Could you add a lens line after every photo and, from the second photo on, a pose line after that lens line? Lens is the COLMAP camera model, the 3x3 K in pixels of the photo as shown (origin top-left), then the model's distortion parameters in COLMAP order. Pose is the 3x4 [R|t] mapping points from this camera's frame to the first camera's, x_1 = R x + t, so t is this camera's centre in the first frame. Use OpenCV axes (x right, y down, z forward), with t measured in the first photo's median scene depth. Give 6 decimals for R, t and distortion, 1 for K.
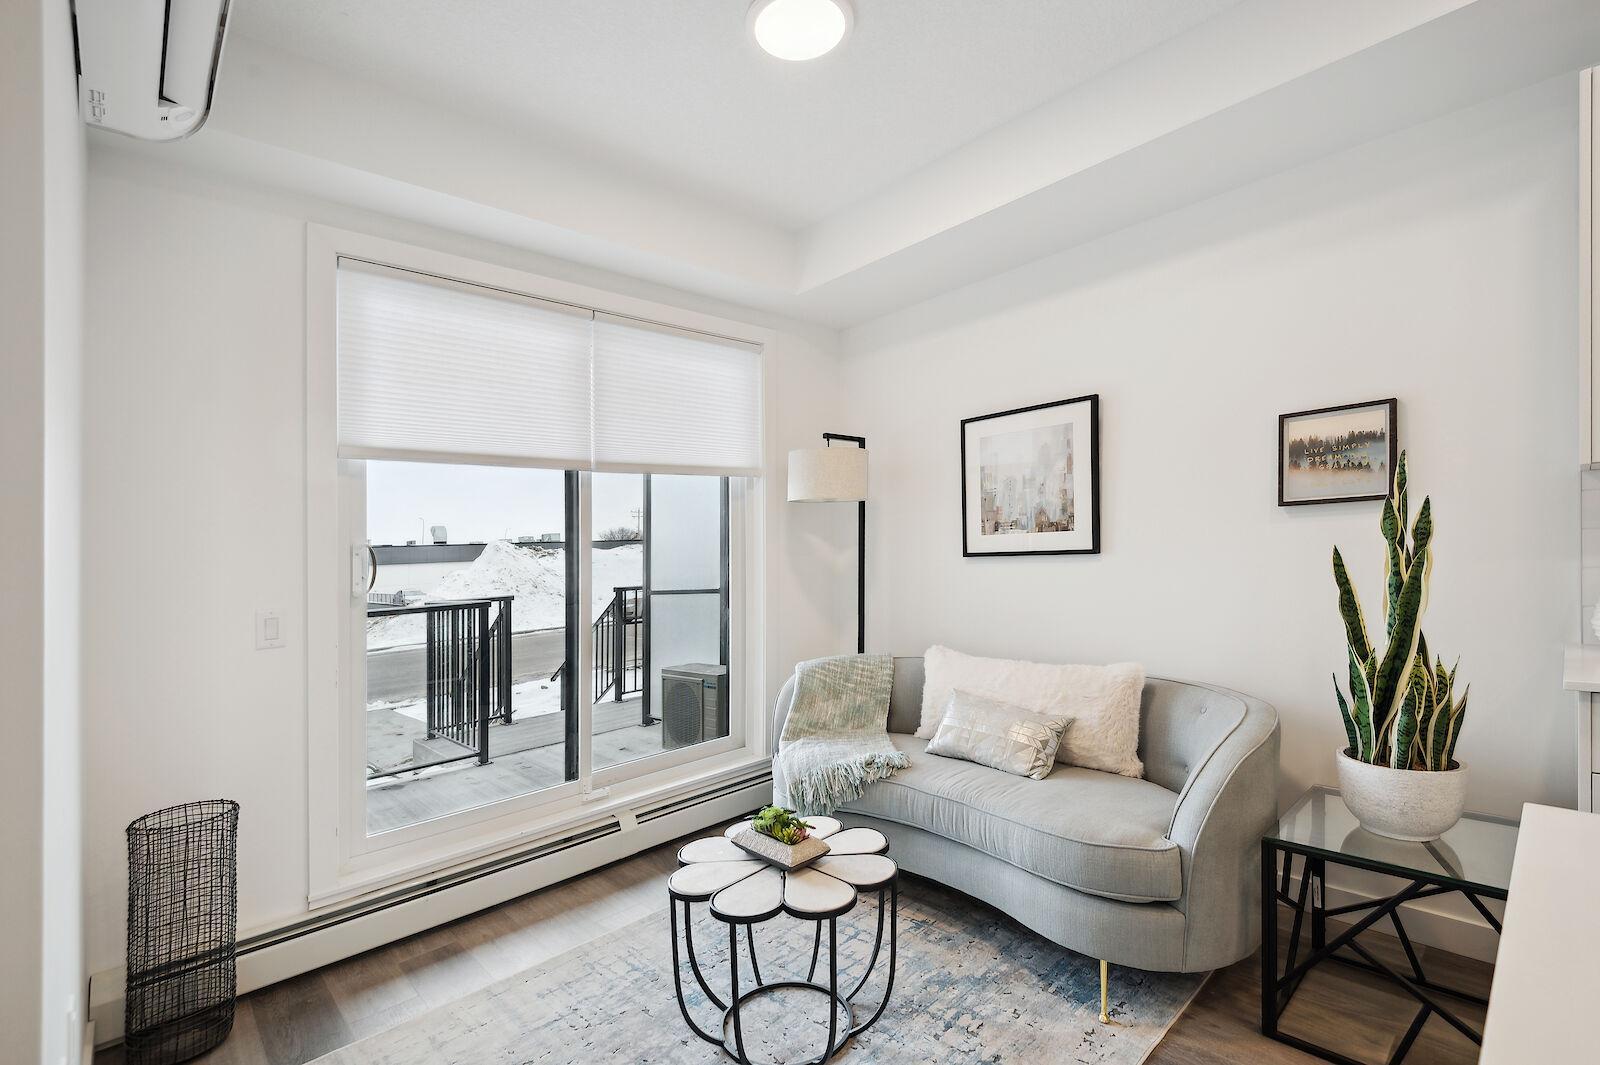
lens RADIAL K [[712.8, 0, 784.0], [0, 712.8, 548.5], [0, 0, 1]] dist [0.033878, -0.015746]
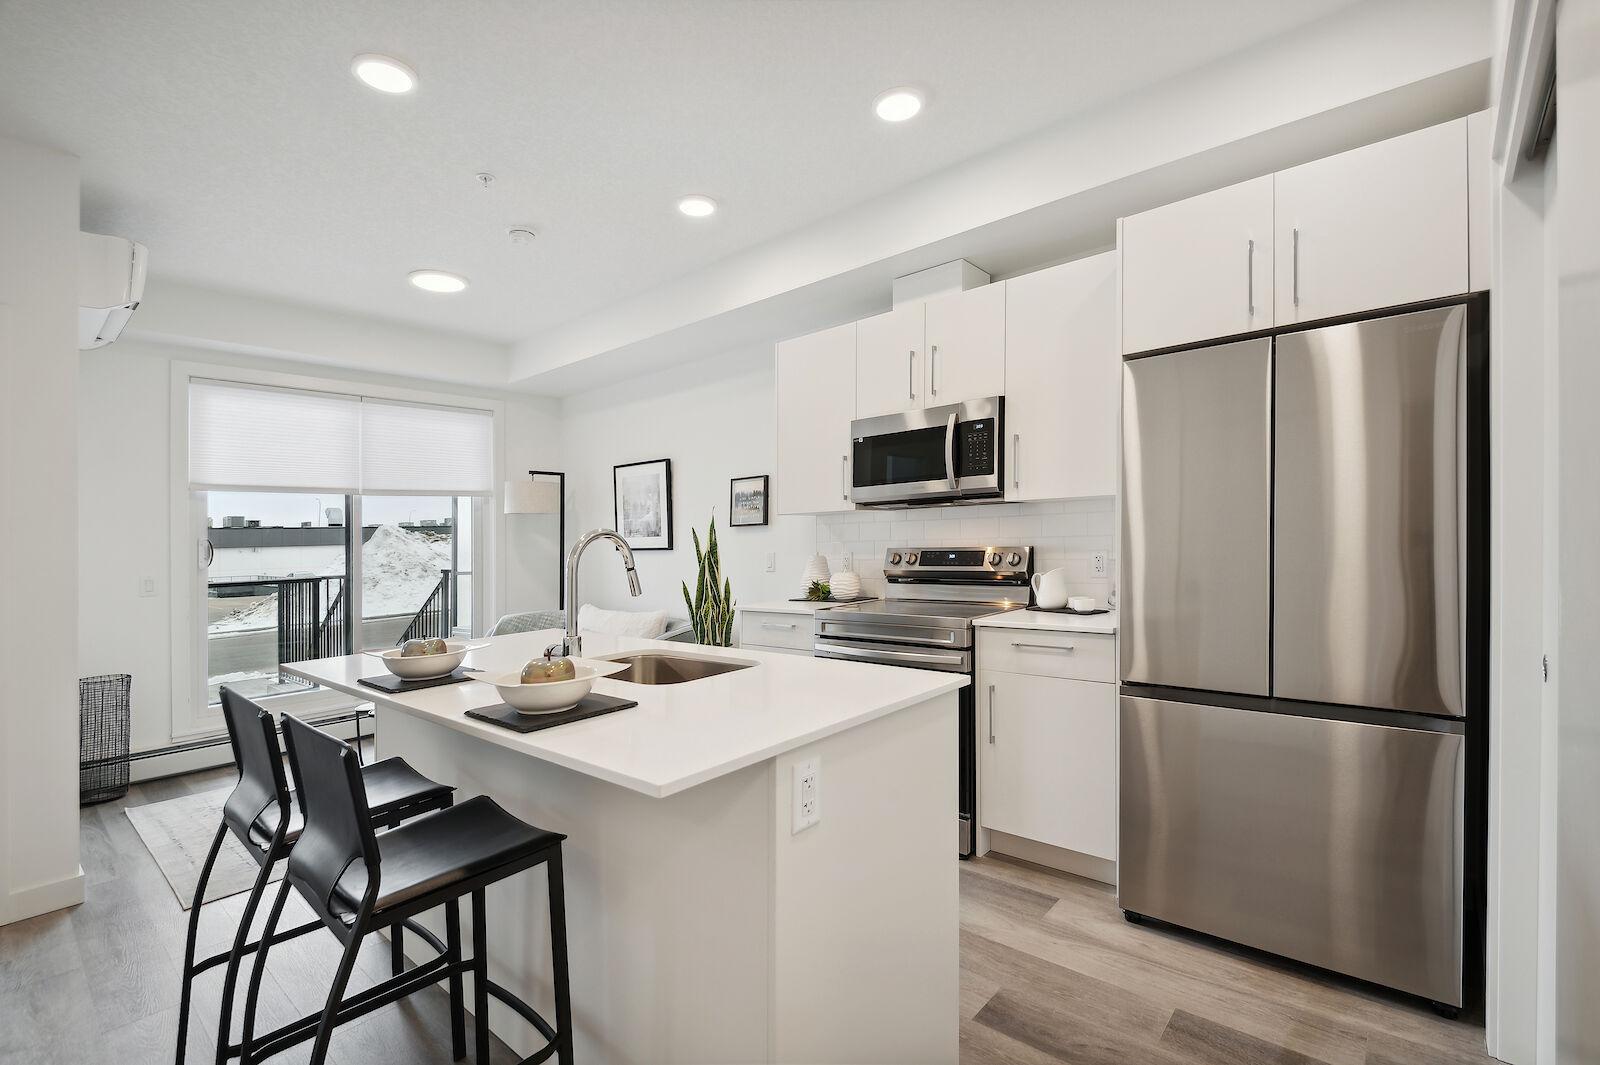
lens RADIAL K [[725.3, 0, 796.5], [0, 725.3, 553.7], [0, 0, 1]] dist [0.001781, -0.000213]
pose [[0.993812, 0.014149, 0.110166, 0.692476], [-0.016729, 0.999606, 0.022535, -0.036577], [-0.109804, -0.024238, 0.993658, -0.971511]]
